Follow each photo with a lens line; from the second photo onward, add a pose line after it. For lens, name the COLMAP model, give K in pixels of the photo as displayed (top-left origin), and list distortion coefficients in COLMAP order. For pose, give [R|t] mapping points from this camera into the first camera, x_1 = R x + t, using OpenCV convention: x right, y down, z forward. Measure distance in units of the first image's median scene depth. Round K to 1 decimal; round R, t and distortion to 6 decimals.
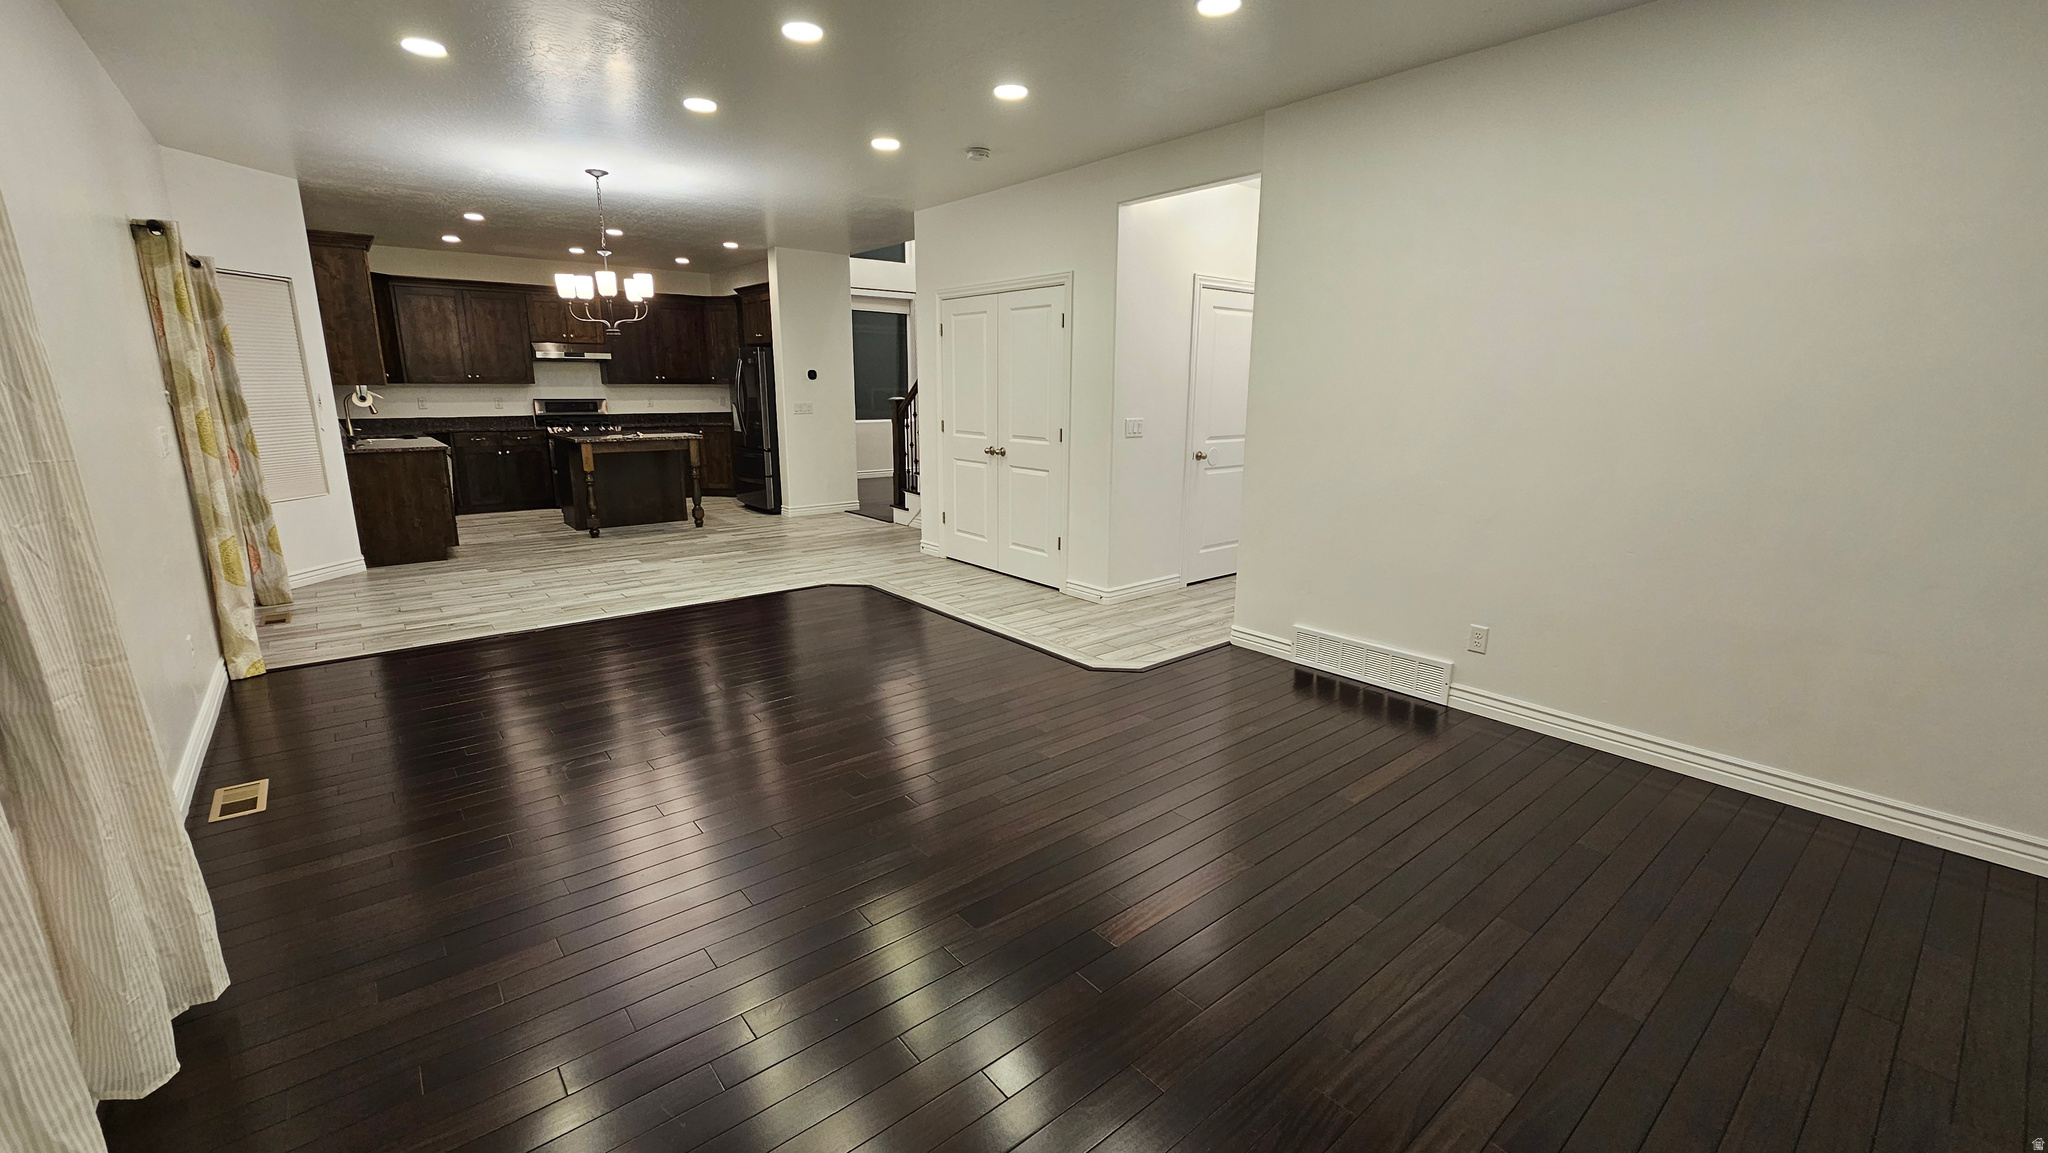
lens RADIAL K [[832.4, 0, 1017.7], [0, 832.4, 573.5], [0, 0, 1]] dist [-0.001908, -0.000171]
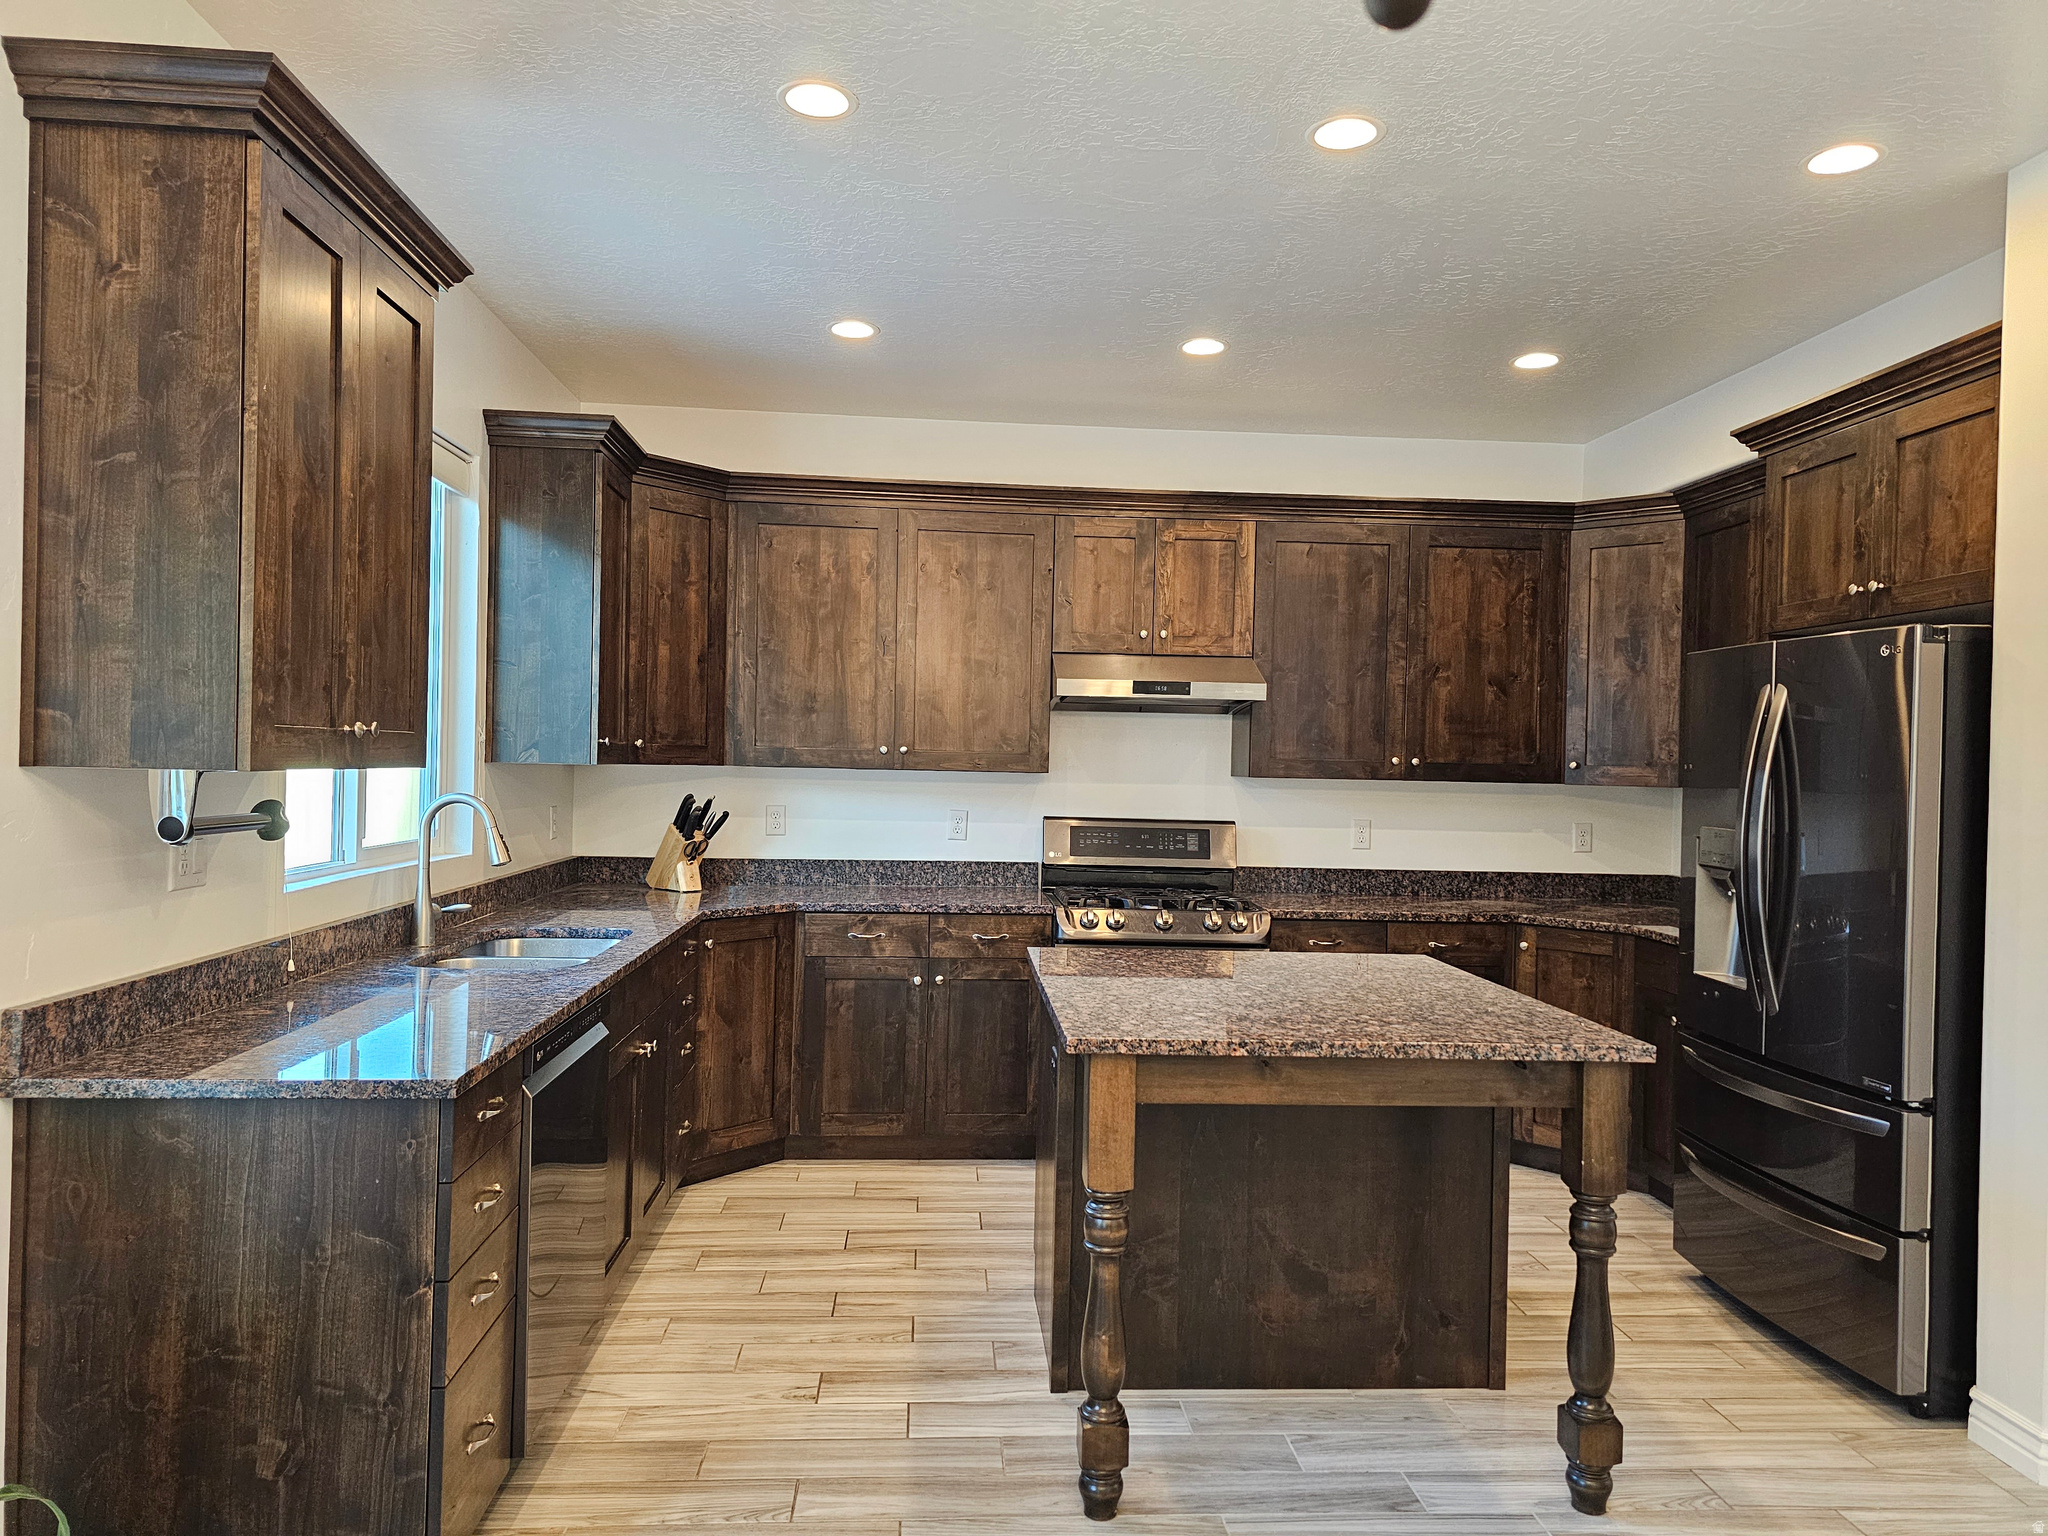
lens RADIAL K [[1375.4, 0, 1023.8], [0, 1375.4, 766.9], [0, 0, 1]] dist [0.008166, 0.001867]
pose [[0.817492, 0.014330, -0.575761, -0.279144], [-0.146412, 0.972019, -0.183690, -0.131806], [0.557019, 0.234464, 0.796716, 0.572132]]
